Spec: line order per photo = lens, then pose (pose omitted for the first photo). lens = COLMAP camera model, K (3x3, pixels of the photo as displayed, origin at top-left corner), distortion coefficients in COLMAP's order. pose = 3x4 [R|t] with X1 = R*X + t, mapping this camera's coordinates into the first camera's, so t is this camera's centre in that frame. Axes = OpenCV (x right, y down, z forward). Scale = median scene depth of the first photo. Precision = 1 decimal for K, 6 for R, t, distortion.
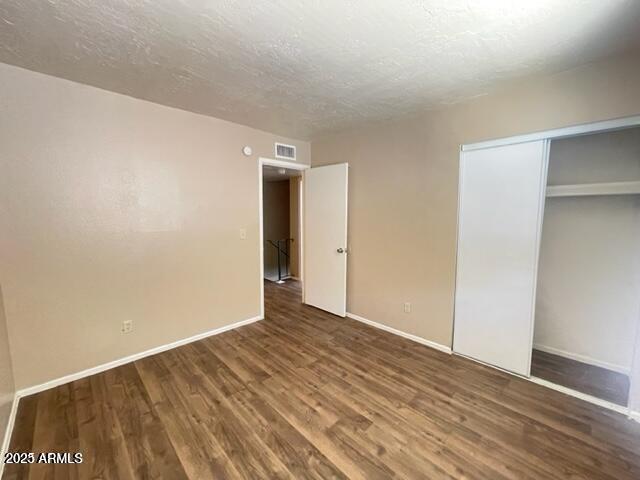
lens RADIAL K [[257.1, 0, 319.5], [0, 257.1, 238.3], [0, 0, 1]] dist [-0.002963, -0.000229]
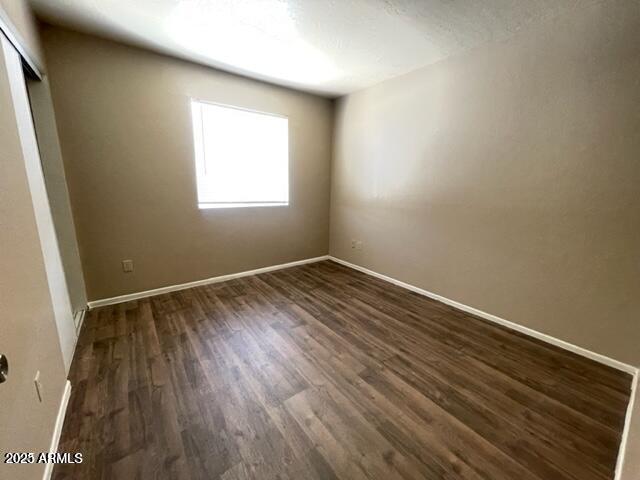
lens RADIAL K [[257.1, 0, 319.7], [0, 257.1, 238.9], [0, 0, 1]] dist [-0.002963, -0.000229]
pose [[-0.990361, -0.049455, 0.129384, -0.175264], [-0.007543, 0.951959, 0.306133, -0.093672], [-0.138308, 0.302206, -0.943156, 1.827227]]
